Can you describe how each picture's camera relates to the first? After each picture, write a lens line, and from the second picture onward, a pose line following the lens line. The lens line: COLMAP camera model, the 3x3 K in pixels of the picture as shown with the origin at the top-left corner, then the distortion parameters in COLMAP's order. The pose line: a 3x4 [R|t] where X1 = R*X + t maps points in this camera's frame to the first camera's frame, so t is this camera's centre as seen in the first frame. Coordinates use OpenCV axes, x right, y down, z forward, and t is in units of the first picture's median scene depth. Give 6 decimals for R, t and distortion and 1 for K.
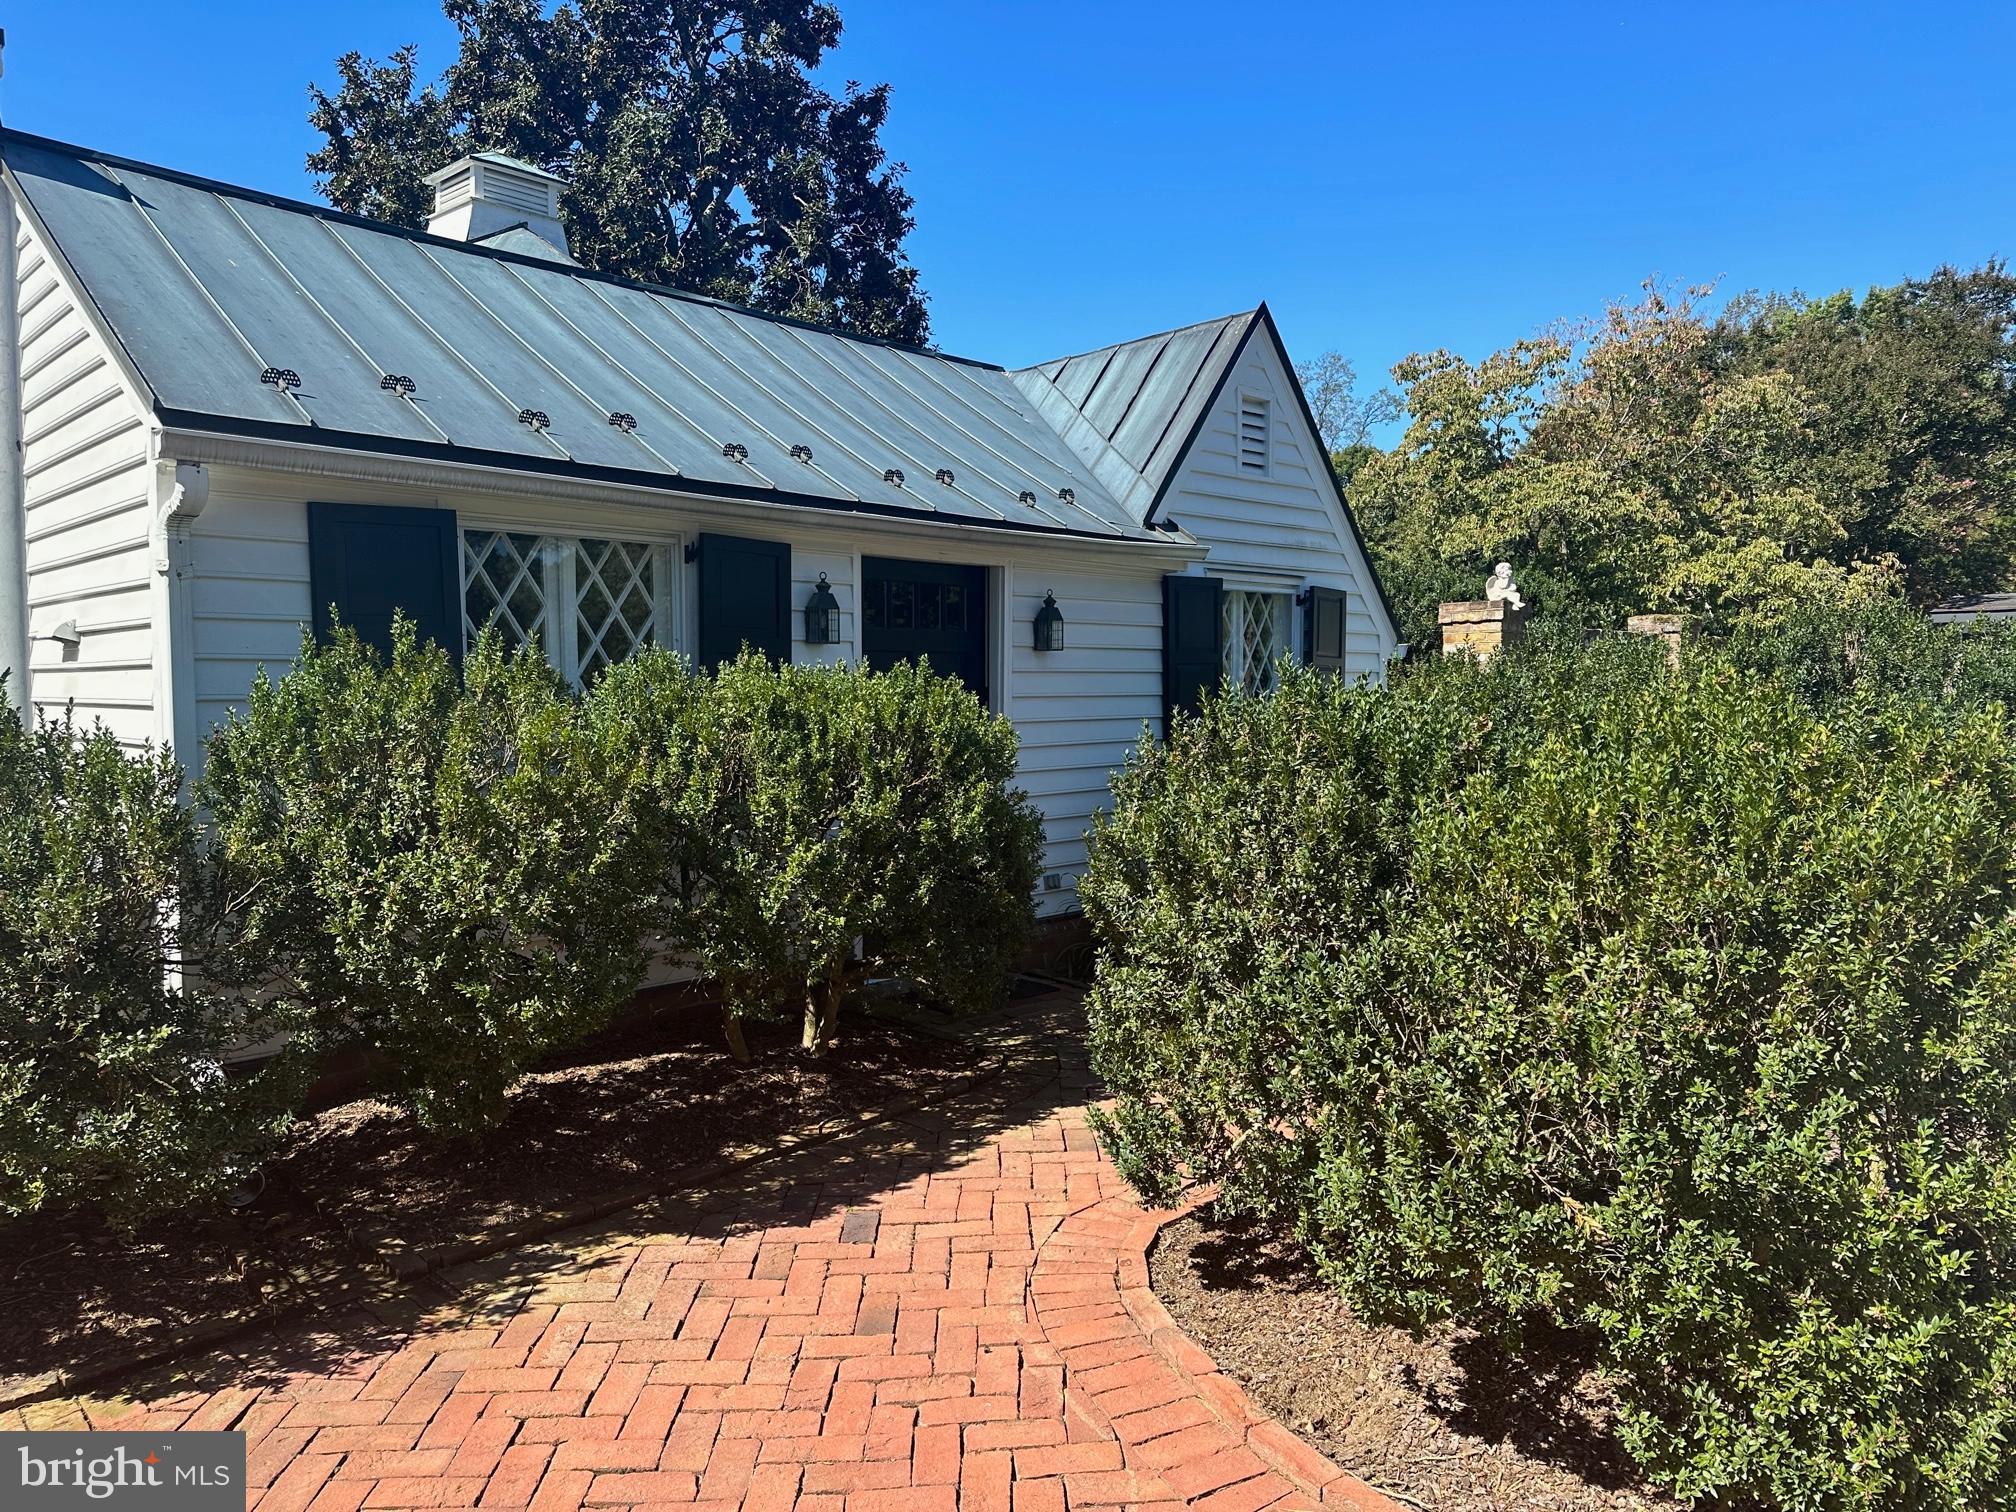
lens RADIAL K [[1412.4, 0, 1014.9], [0, 1412.4, 754.5], [0, 0, 1]] dist [0.057074, -0.080963]
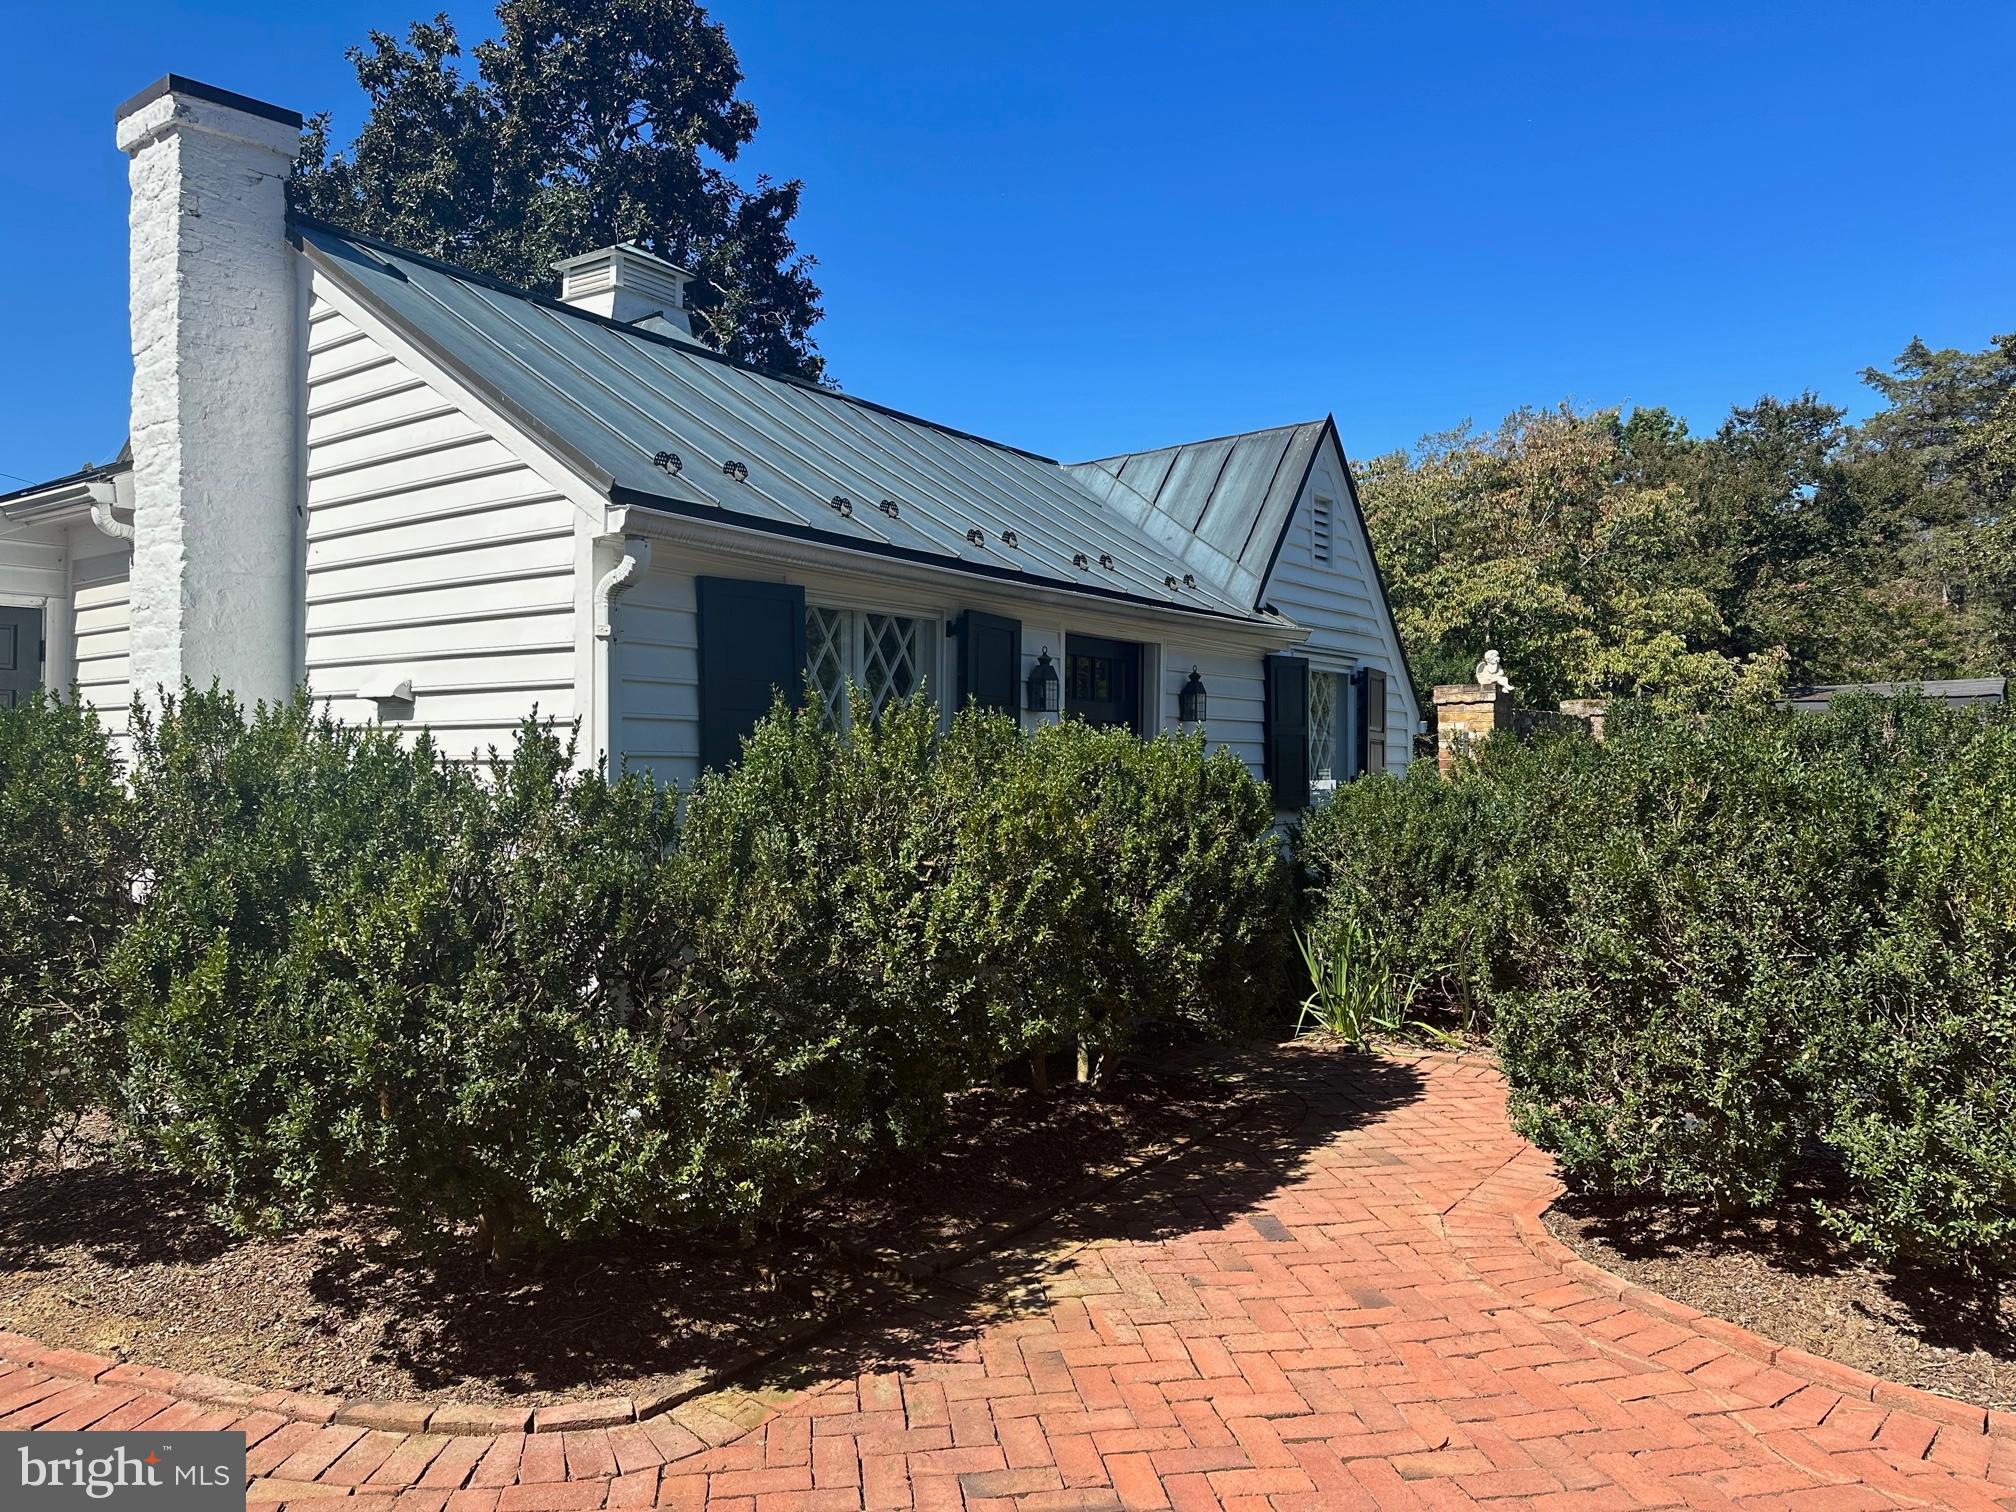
lens RADIAL K [[1408.6, 0, 1009.8], [0, 1408.6, 750.5], [0, 0, 1]] dist [0.060795, -0.072980]
pose [[0.990457, 0.007234, 0.137632, -0.224768], [0.000908, 0.998258, -0.059000, 0.010835], [-0.137819, 0.058562, 0.988725, -0.048263]]
